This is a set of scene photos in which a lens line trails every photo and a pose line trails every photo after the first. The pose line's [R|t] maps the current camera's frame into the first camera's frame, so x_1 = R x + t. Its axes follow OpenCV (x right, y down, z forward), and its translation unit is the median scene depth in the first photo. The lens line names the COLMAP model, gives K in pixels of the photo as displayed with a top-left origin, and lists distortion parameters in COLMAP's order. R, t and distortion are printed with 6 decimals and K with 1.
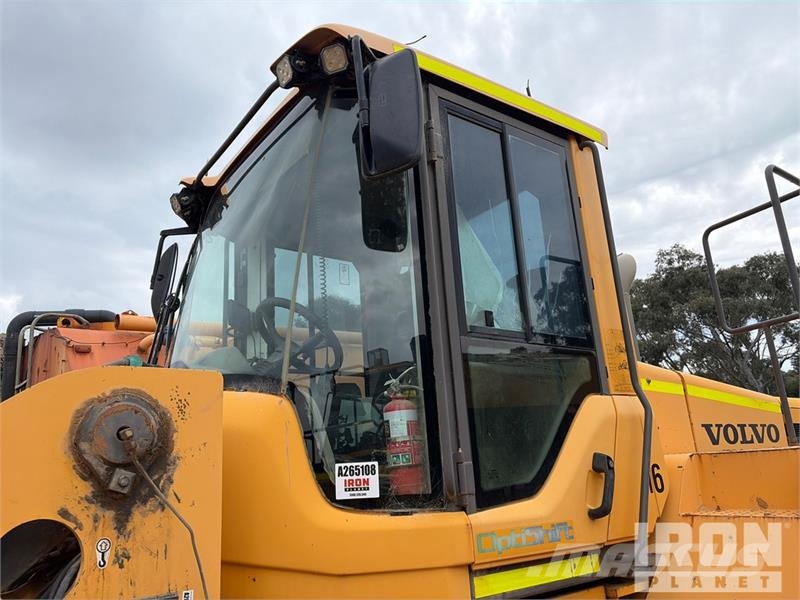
lens RADIAL K [[600.6, 0, 399.8], [0, 600.6, 311.2], [0, 0, 1]] dist [0.033984, -0.003769]
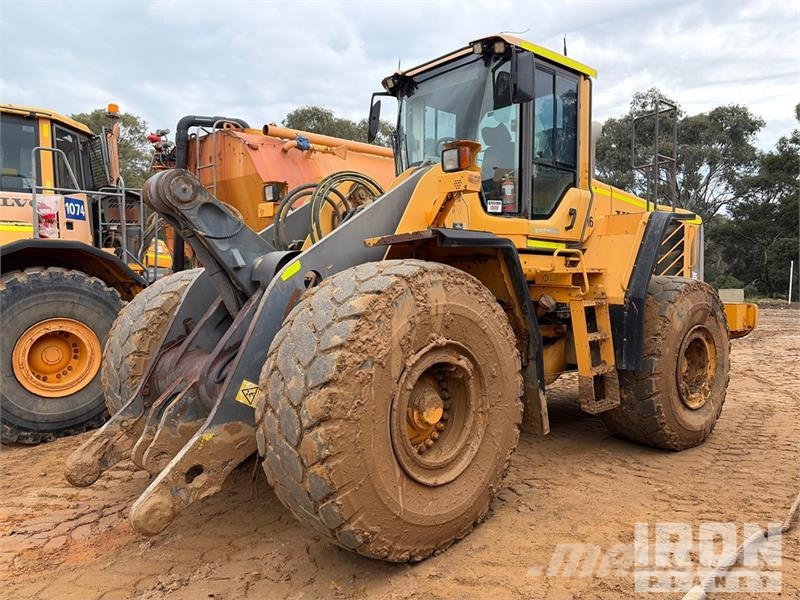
lens RADIAL K [[595.8, 0, 403.1], [0, 595.8, 300.3], [0, 0, 1]] dist [0.046686, -0.054184]
pose [[0.994614, 0.070261, 0.076193, -0.432016], [-0.088541, 0.958145, 0.272247, -0.026013], [-0.053876, -0.277527, 0.959206, -1.189719]]
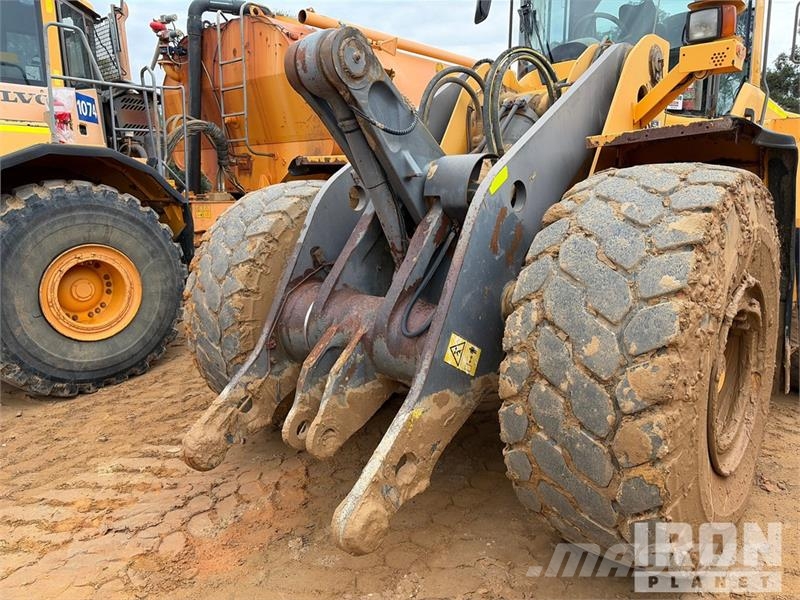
lens RADIAL K [[592.6, 0, 395.2], [0, 592.6, 297.7], [0, 0, 1]] dist [0.064568, -0.077160]
pose [[0.988326, 0.054379, 0.142320, -0.869001], [-0.105527, 0.918109, 0.382020, 0.119874], [-0.109891, -0.392579, 0.913130, -0.807496]]
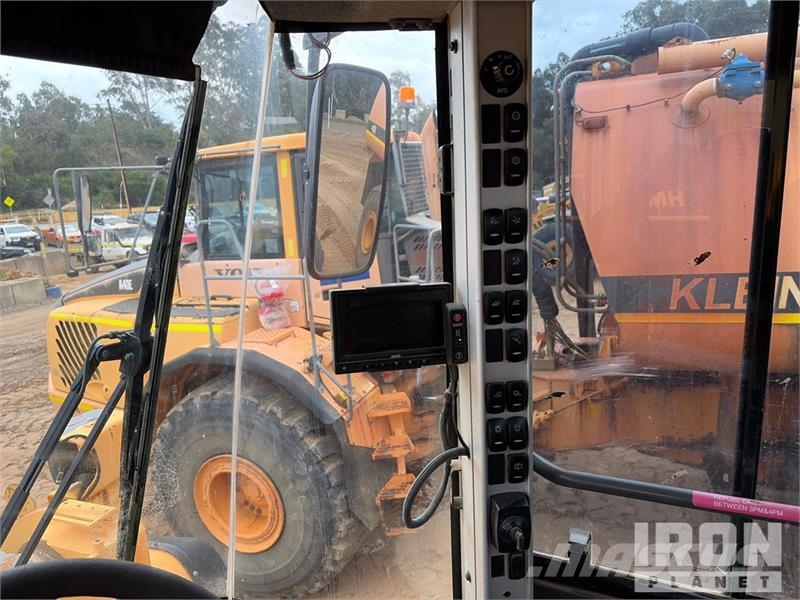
lens RADIAL K [[595.8, 0, 403.1], [0, 595.8, 300.3], [0, 0, 1]] dist [0.046686, -0.054184]
pose [[0.486481, 0.225174, -0.844175, -0.028443], [0.237141, 0.895914, 0.375635, -0.119476], [0.840892, -0.382928, 0.382448, 0.910969]]
